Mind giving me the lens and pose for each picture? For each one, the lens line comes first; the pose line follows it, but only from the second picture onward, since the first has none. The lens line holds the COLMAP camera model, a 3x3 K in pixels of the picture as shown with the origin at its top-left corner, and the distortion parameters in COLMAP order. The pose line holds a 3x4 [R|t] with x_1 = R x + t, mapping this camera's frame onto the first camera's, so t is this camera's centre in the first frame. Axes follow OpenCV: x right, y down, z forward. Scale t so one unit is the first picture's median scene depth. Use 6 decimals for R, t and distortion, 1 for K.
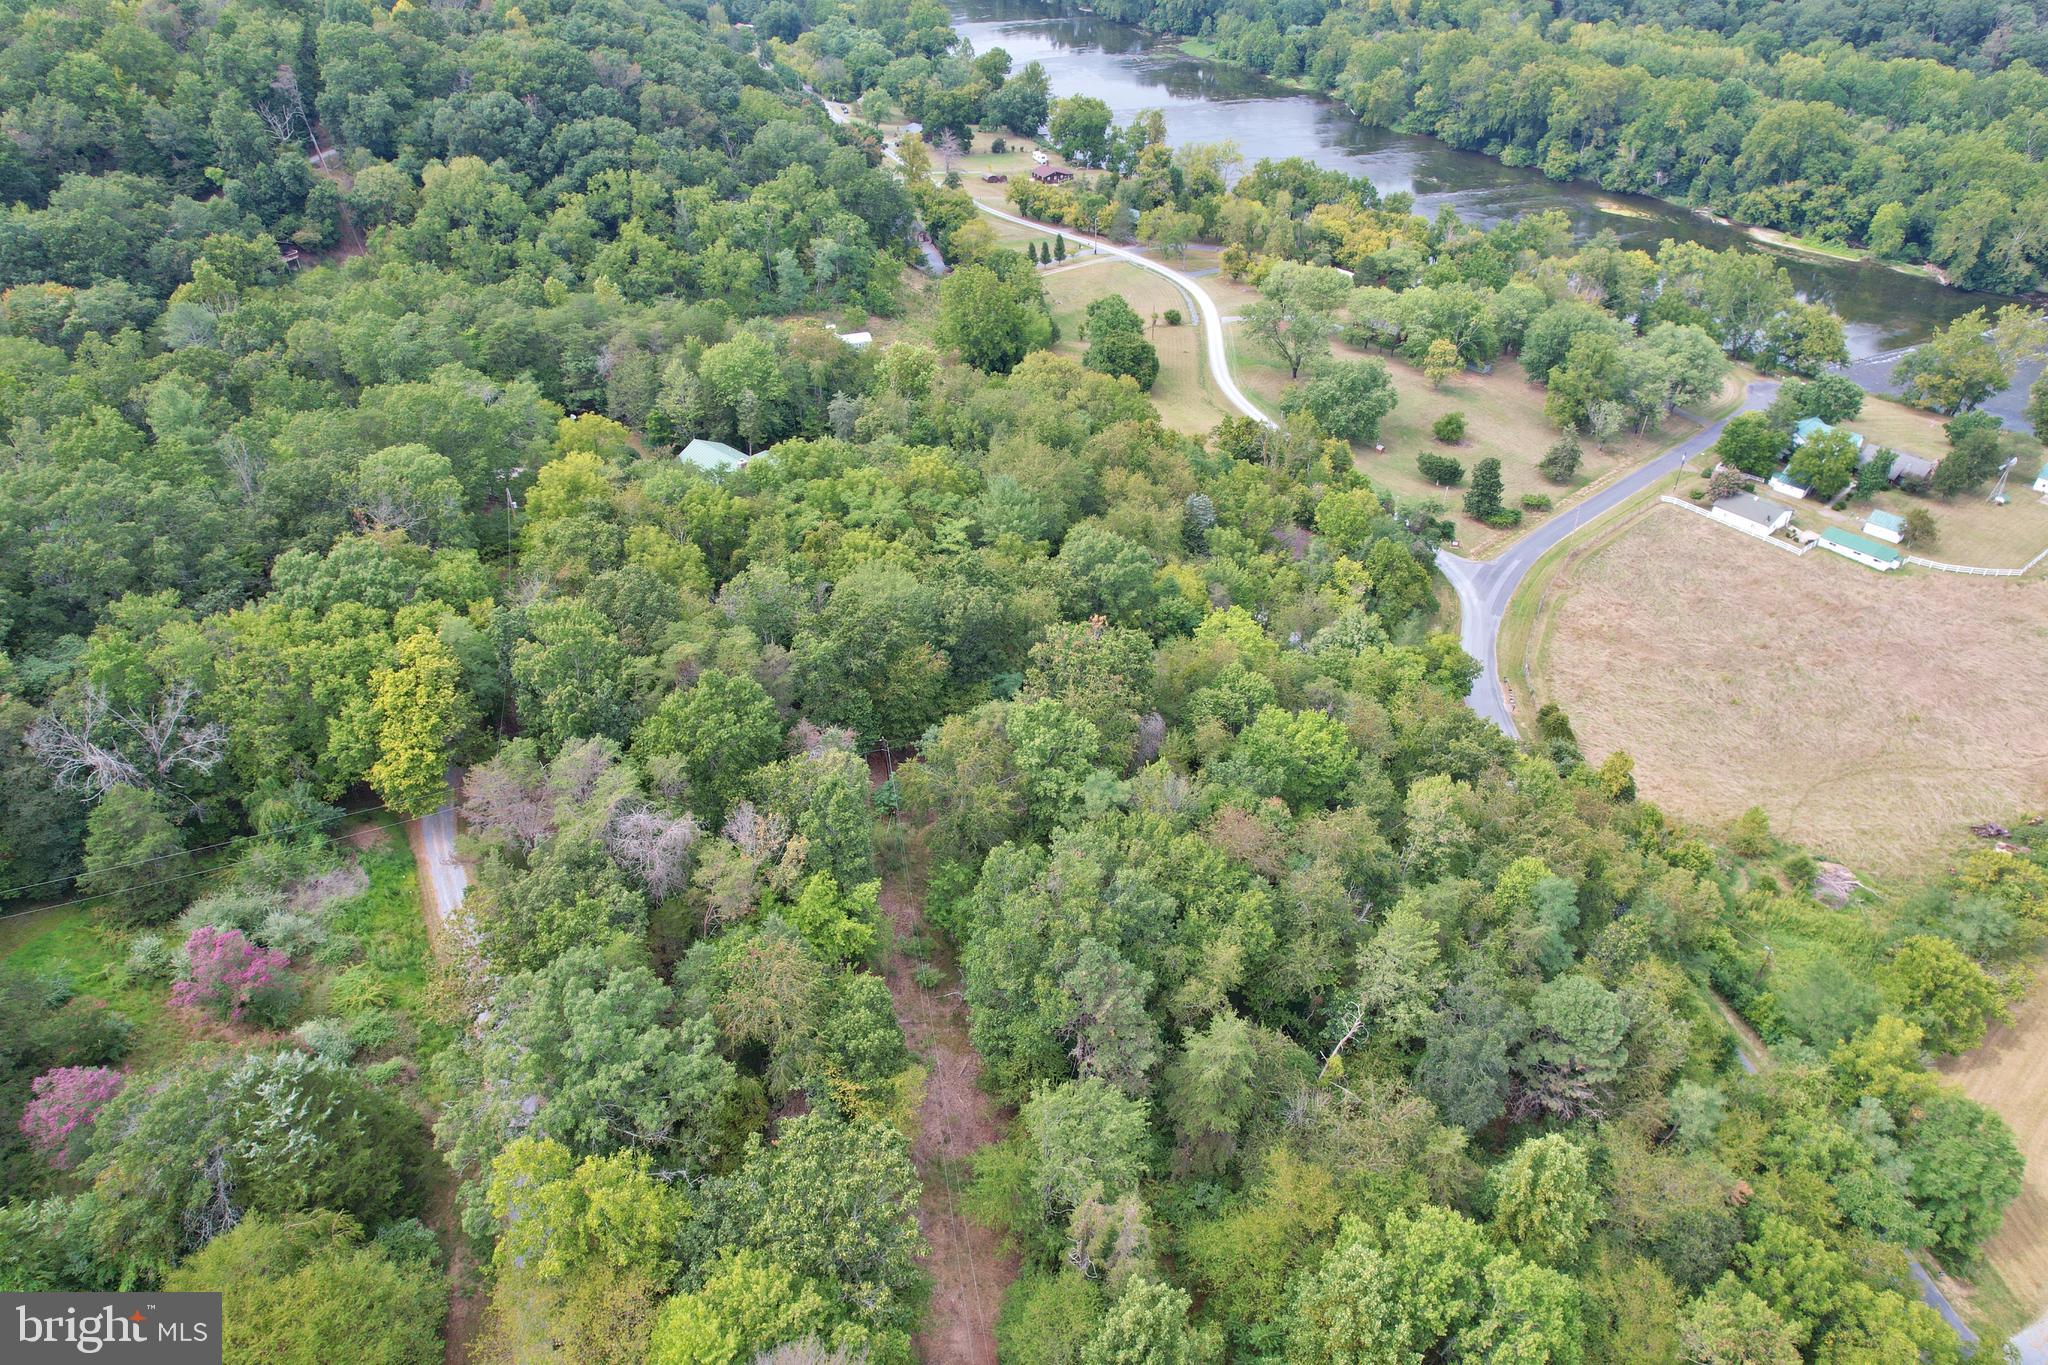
lens RADIAL K [[1310.0, 0, 1028.1], [0, 1310.0, 697.6], [0, 0, 1]] dist [-0.076410, 0.068597]
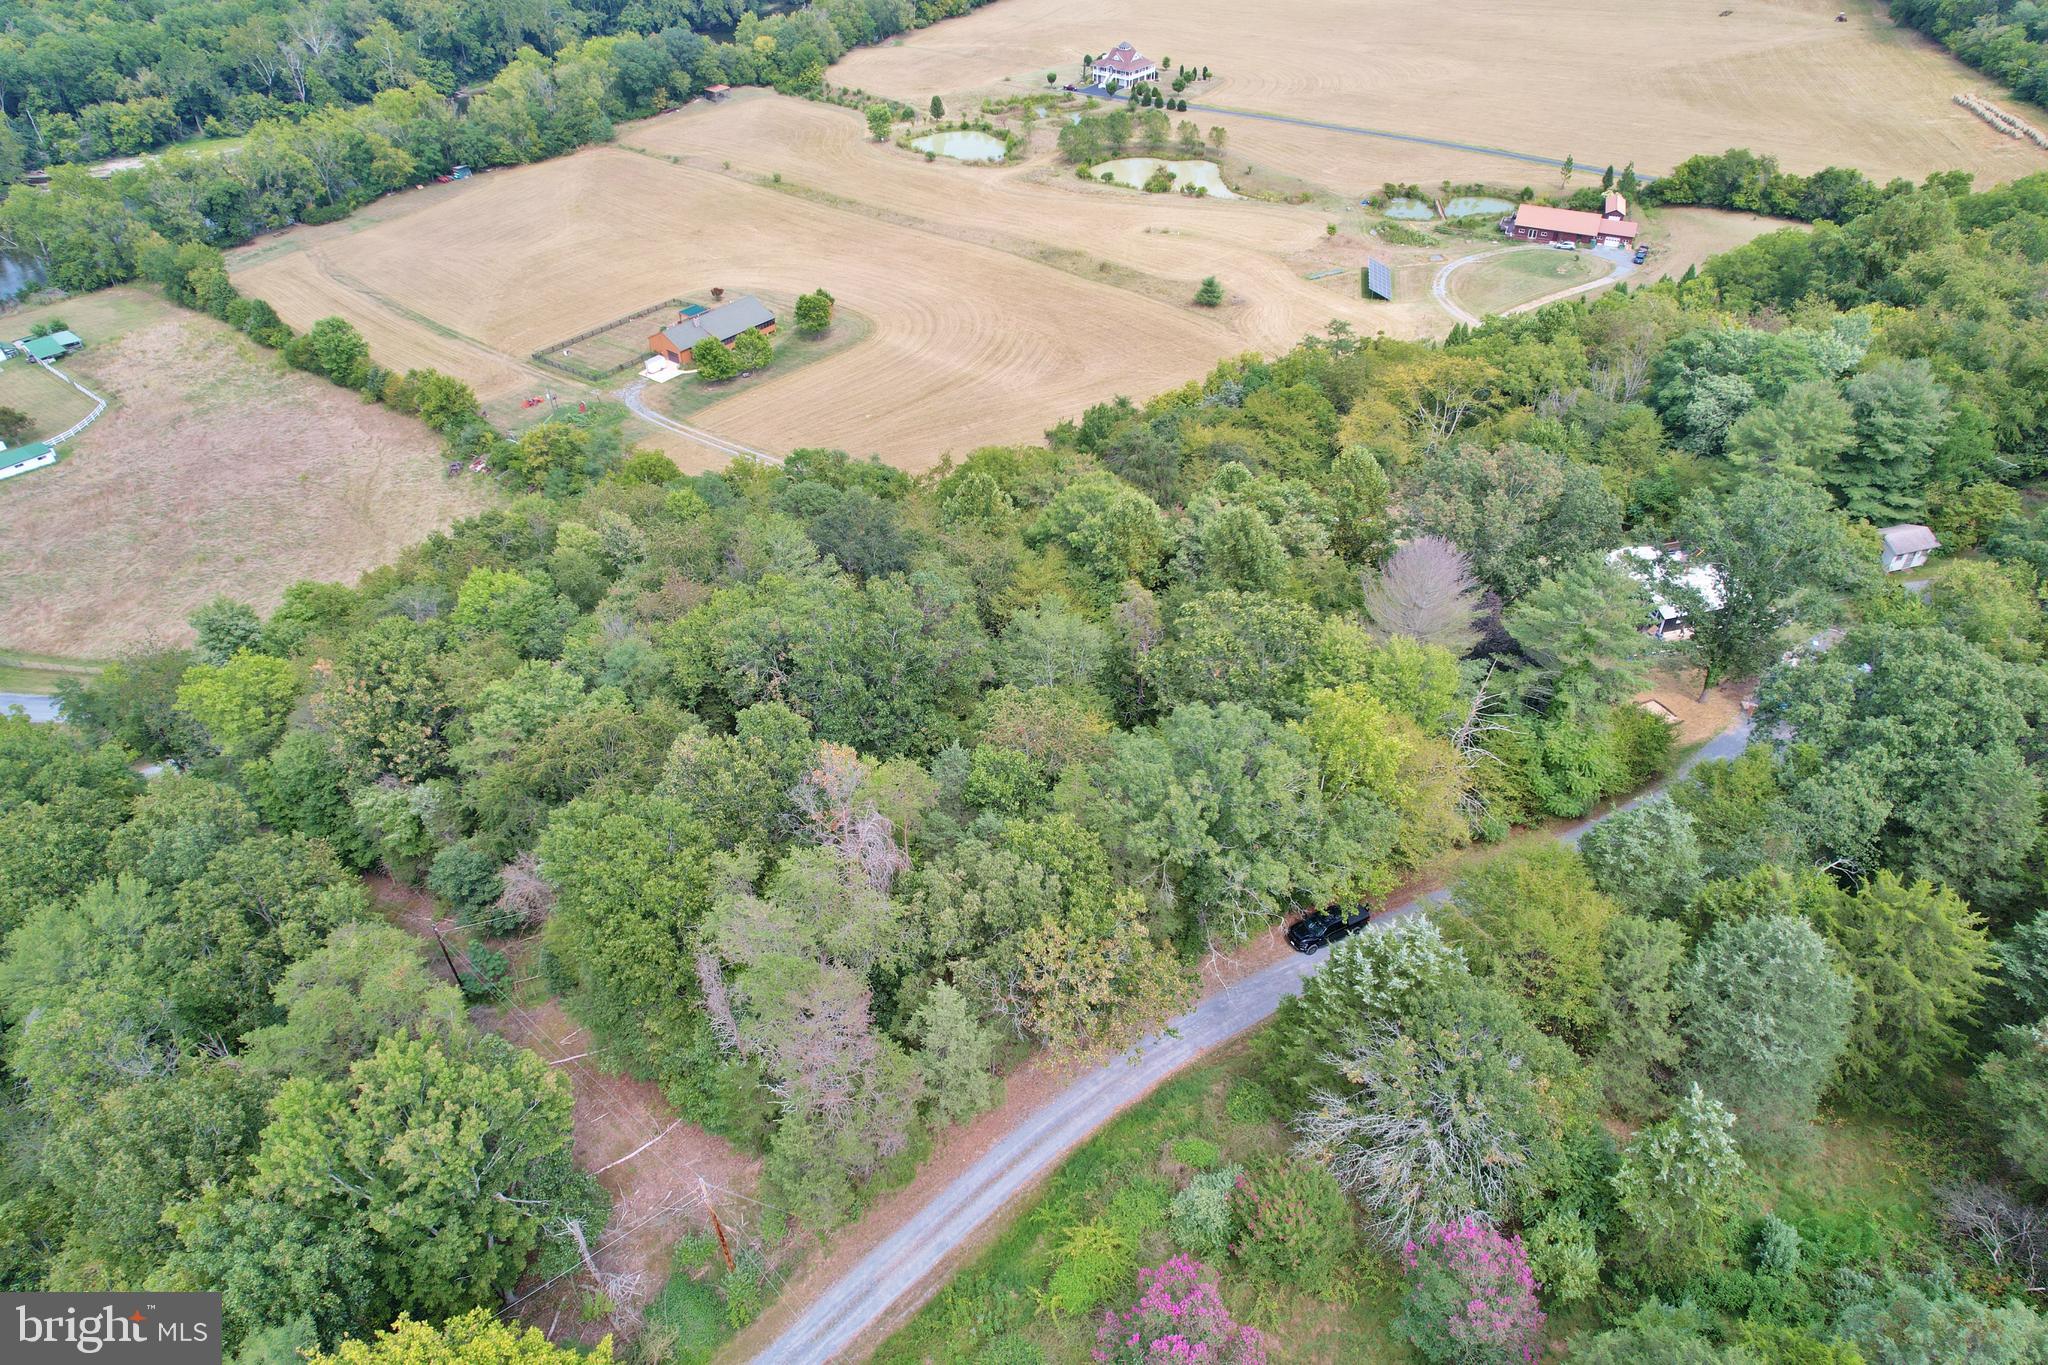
lens RADIAL K [[1310.0, 0, 1030.4], [0, 1310.0, 690.1], [0, 0, 1]] dist [-0.076410, 0.068597]
pose [[-0.208709, -0.602233, 0.770555, -0.178119], [0.588579, 0.551891, 0.590754, -0.072558], [-0.781035, 0.576828, 0.239278, 0.143328]]
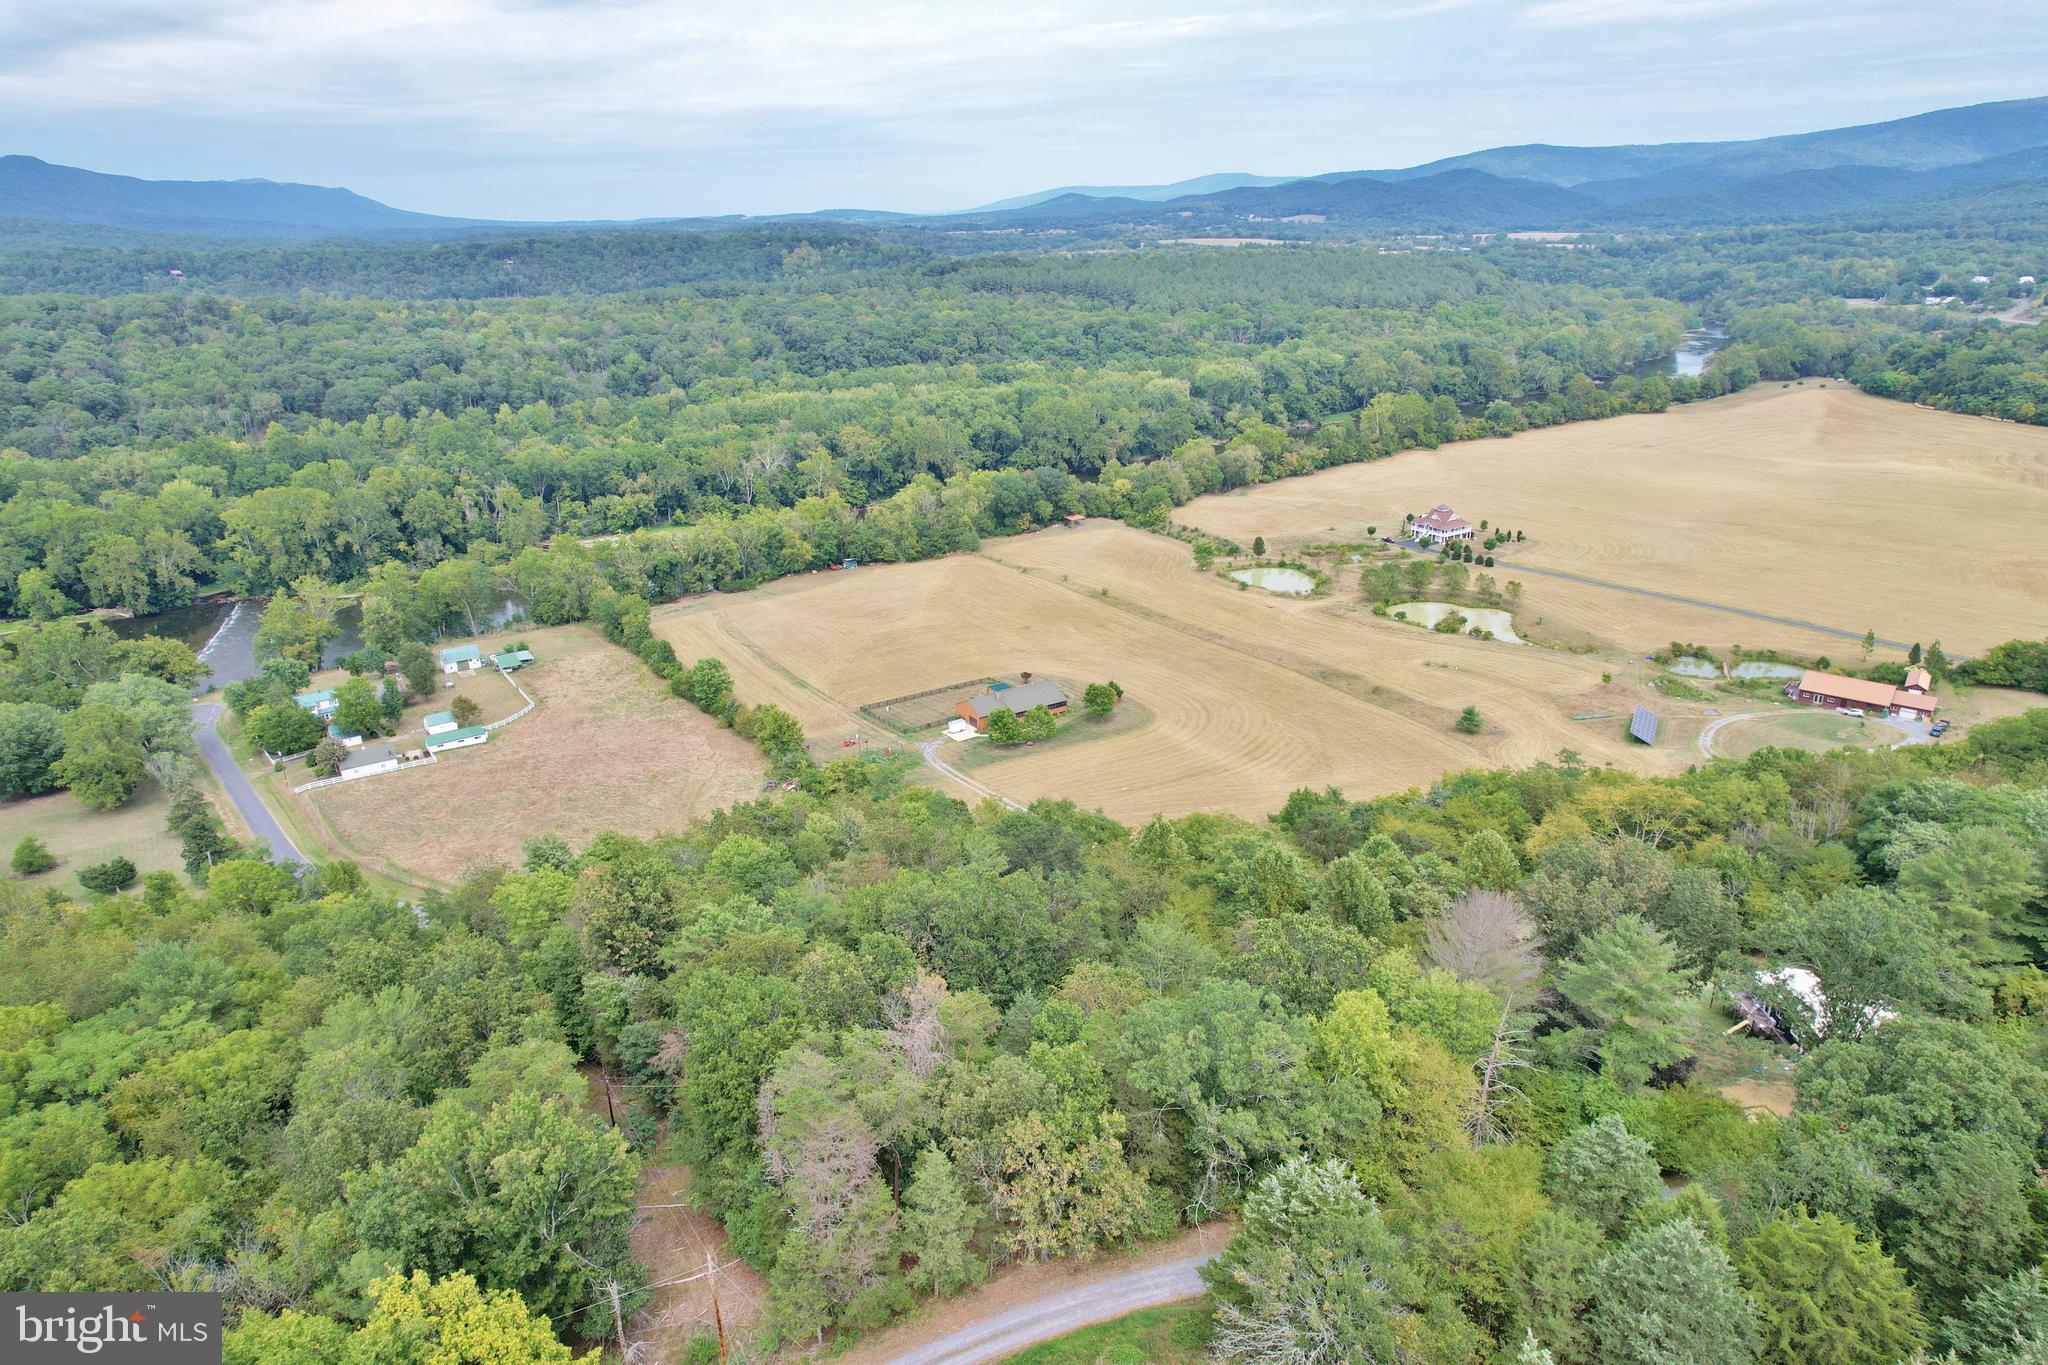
lens RADIAL K [[1310.0, 0, 1027.8], [0, 1310.0, 692.8], [0, 0, 1]] dist [-0.076410, 0.068597]
pose [[0.080337, -0.338753, 0.937439, -0.226741], [0.597044, 0.769456, 0.226885, -0.054123], [-0.798176, 0.541465, 0.264066, 0.115039]]
